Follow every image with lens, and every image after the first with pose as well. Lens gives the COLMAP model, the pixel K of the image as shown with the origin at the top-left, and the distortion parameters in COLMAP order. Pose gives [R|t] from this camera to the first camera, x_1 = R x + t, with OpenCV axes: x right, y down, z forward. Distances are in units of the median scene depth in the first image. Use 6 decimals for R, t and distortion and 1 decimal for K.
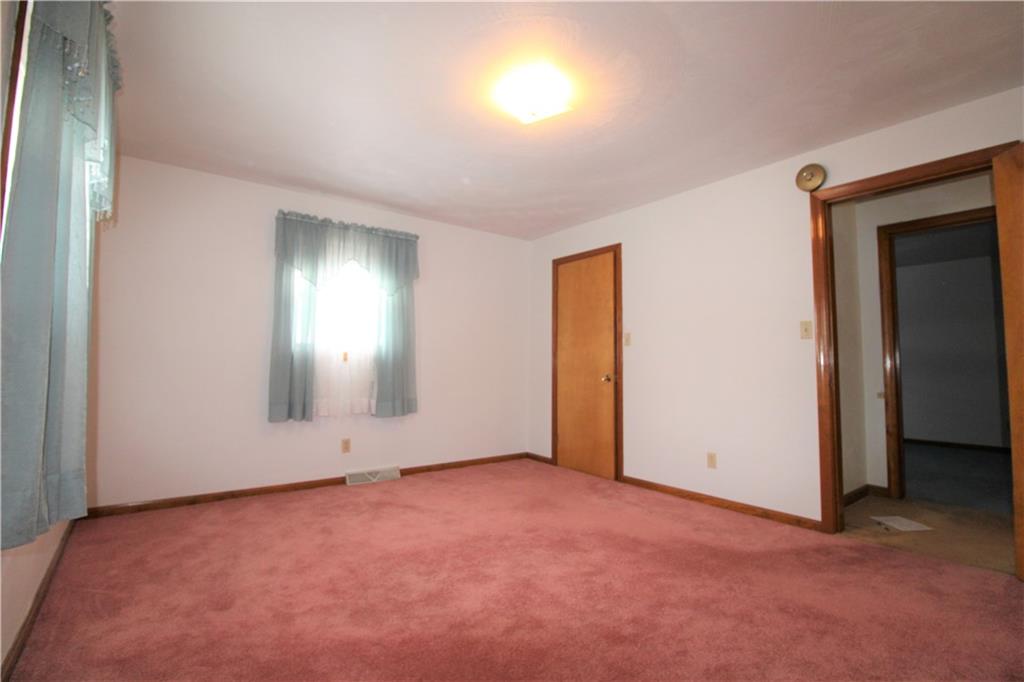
lens RADIAL K [[478.7, 0, 513.0], [0, 478.7, 328.9], [0, 0, 1]] dist [-0.000440, -0.006799]
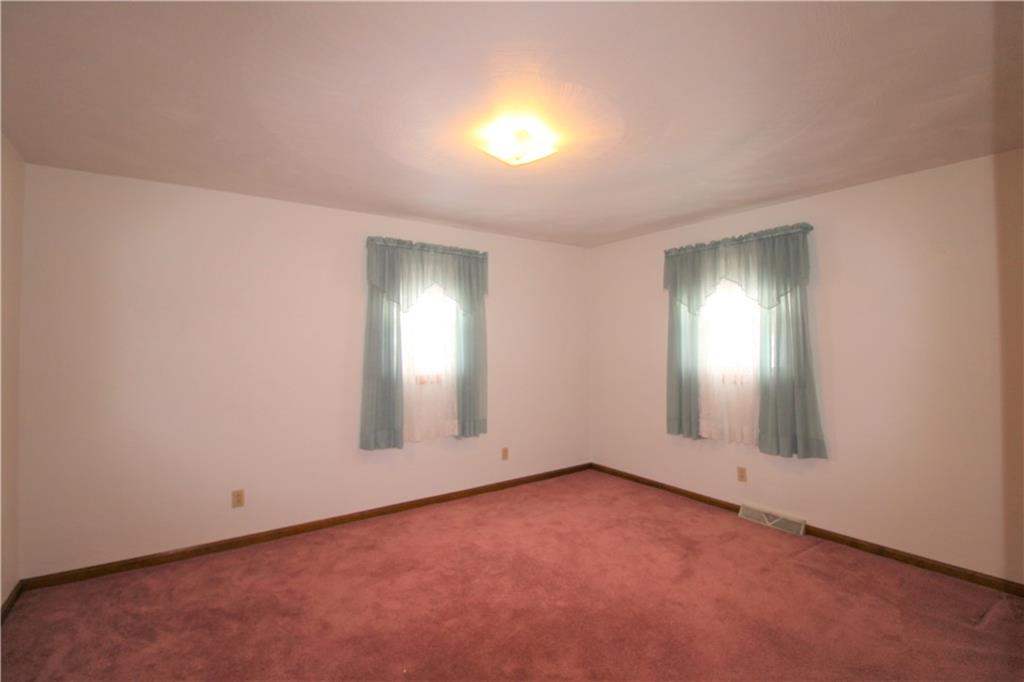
lens RADIAL K [[478.7, 0, 513.0], [0, 478.7, 328.9], [0, 0, 1]] dist [-0.000440, -0.006799]
pose [[-0.029877, -0.047180, -0.998439, 0.616428], [0.078797, 0.995666, -0.049407, -0.029811], [0.996443, -0.080151, -0.026030, 0.598954]]
